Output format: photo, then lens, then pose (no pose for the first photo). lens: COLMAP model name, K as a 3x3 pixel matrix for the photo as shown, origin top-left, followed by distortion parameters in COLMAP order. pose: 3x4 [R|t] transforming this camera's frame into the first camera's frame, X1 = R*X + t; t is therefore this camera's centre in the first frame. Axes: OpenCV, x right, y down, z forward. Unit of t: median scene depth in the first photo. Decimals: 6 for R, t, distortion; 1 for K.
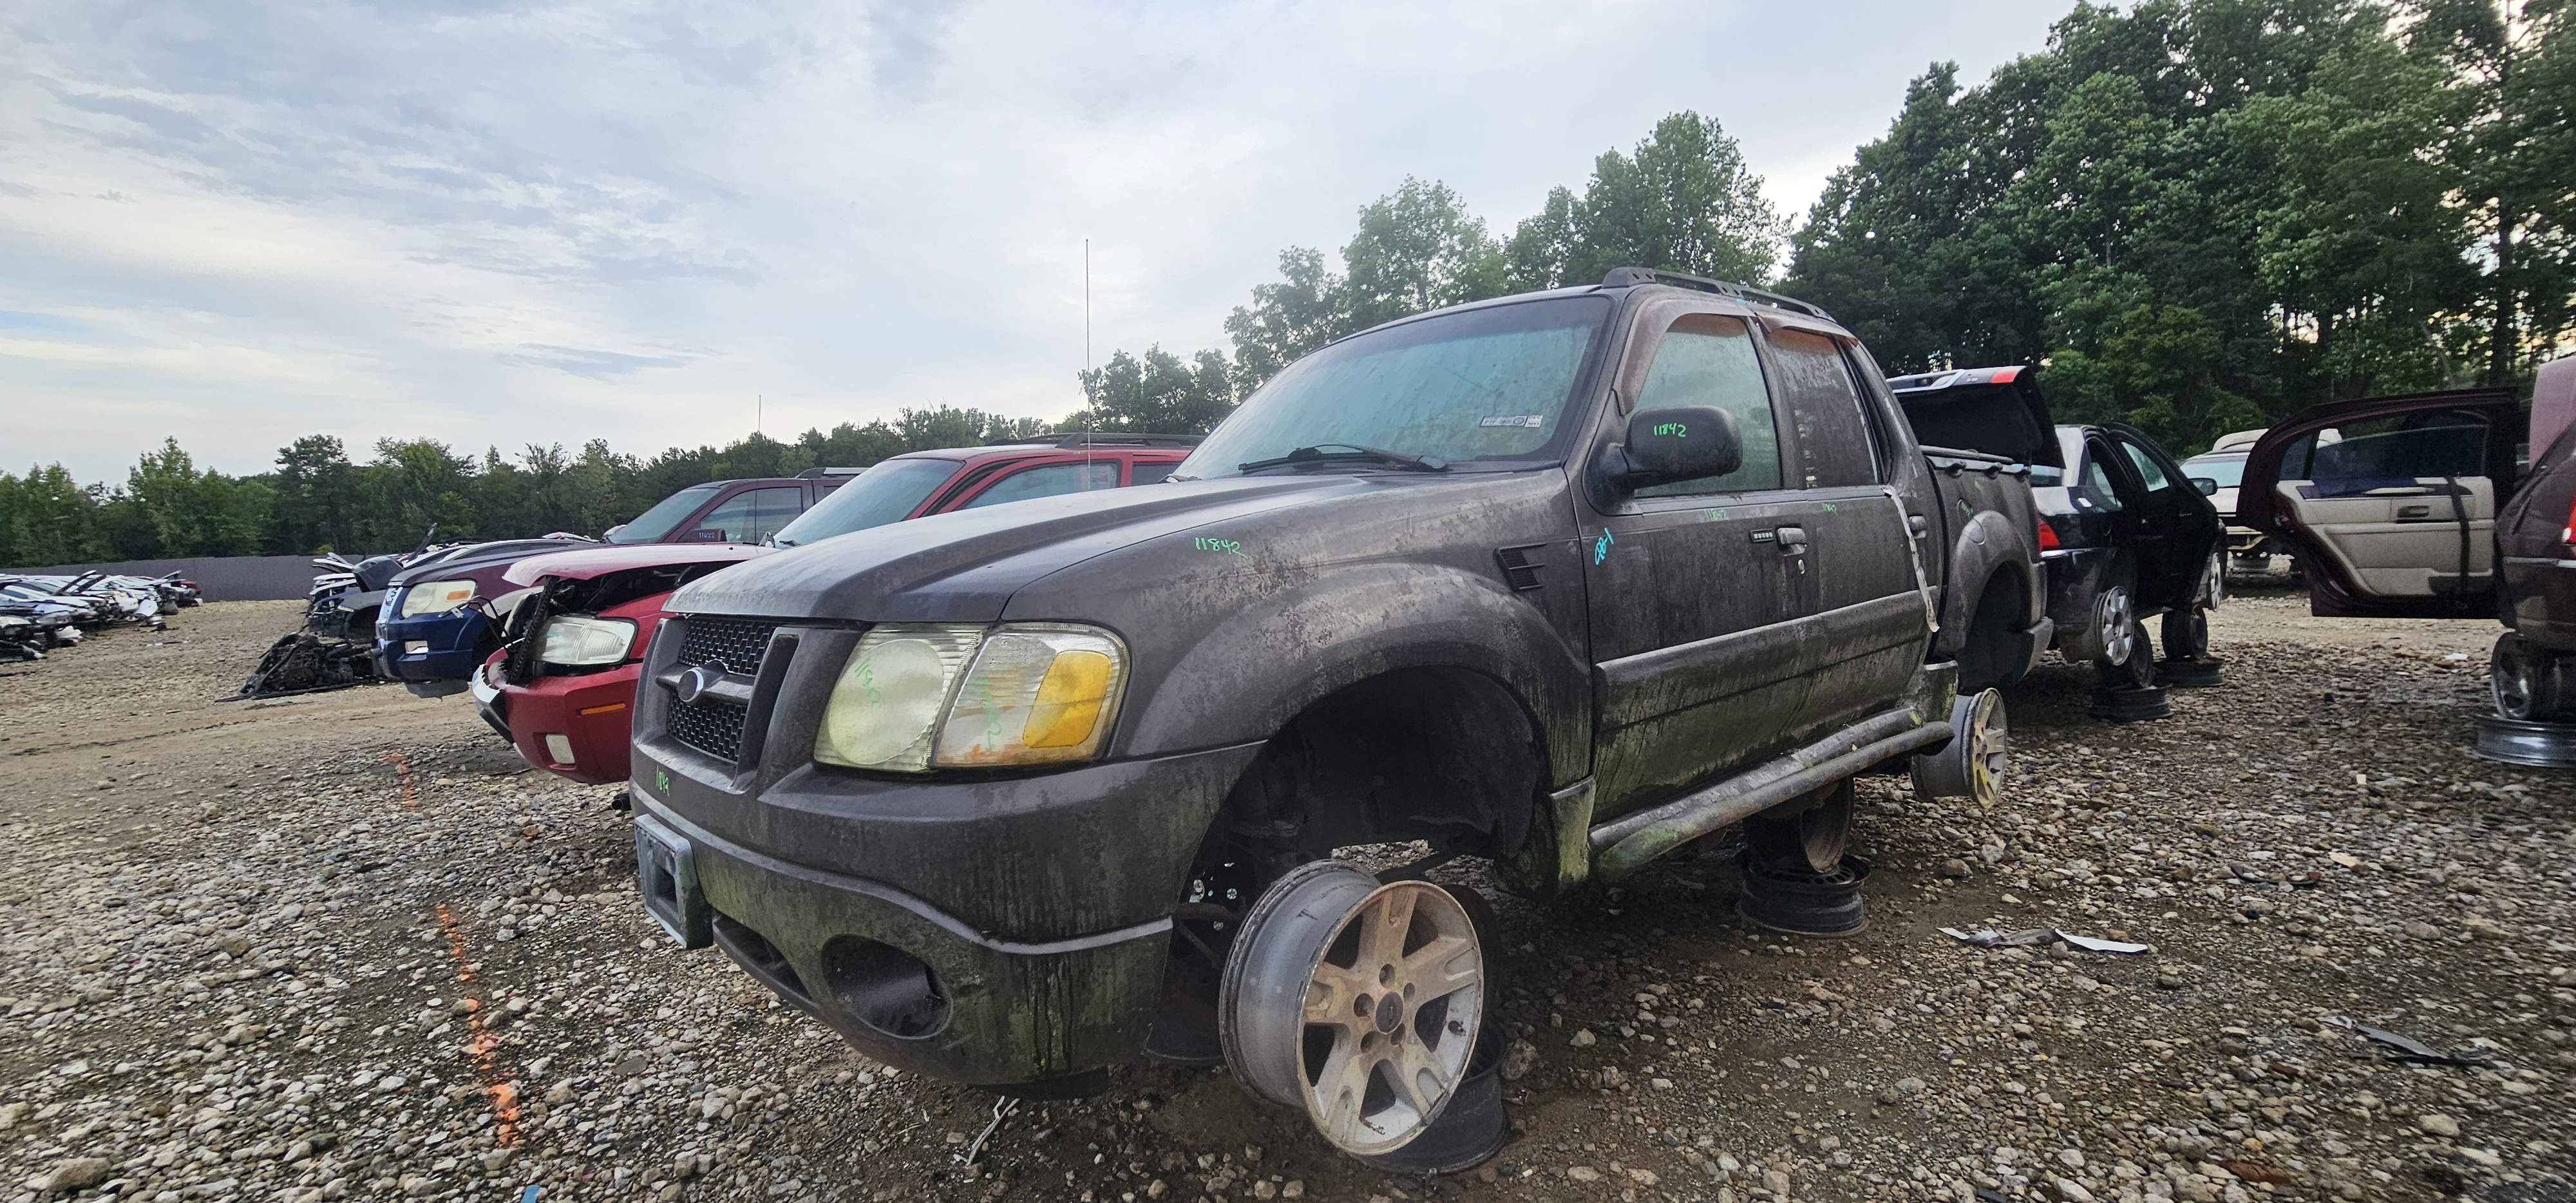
lens RADIAL K [[1048.8, 0, 1282.2], [0, 1048.8, 590.3], [0, 0, 1]] dist [-0.002292, 0.000420]
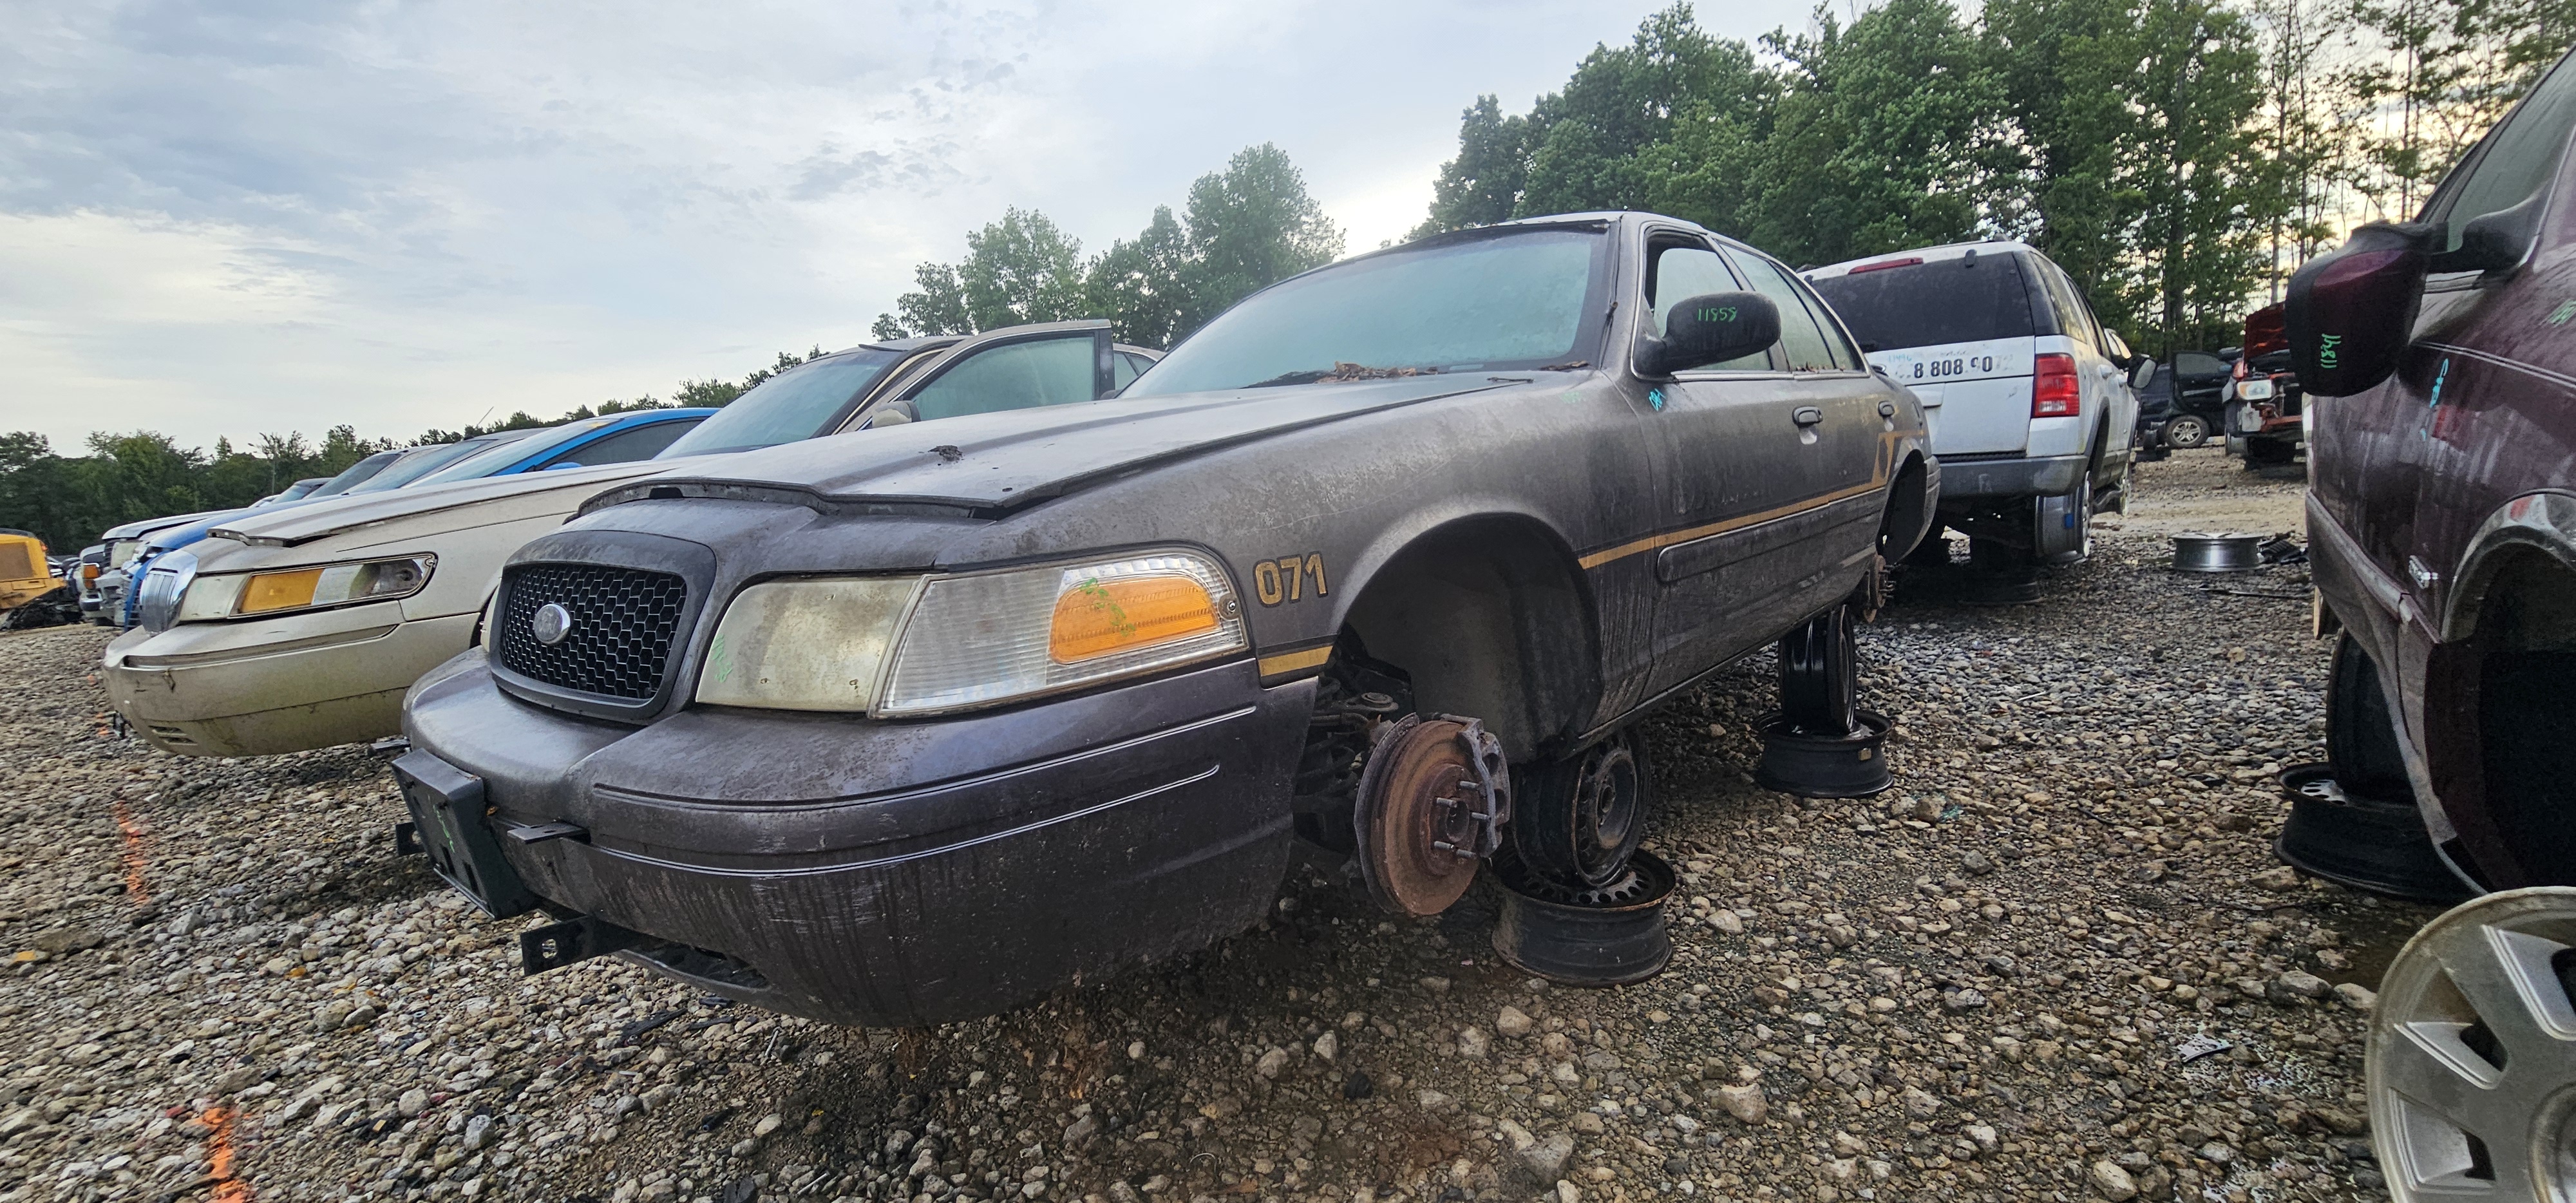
lens RADIAL K [[1047.9, 0, 1275.7], [0, 1047.9, 595.0], [0, 0, 1]] dist [0.000960, -0.000089]
pose [[0.991021, -0.051527, 0.123379, 0.225202], [0.045330, 0.997590, 0.052526, 0.007375], [-0.125789, -0.046462, 0.990968, -0.246966]]
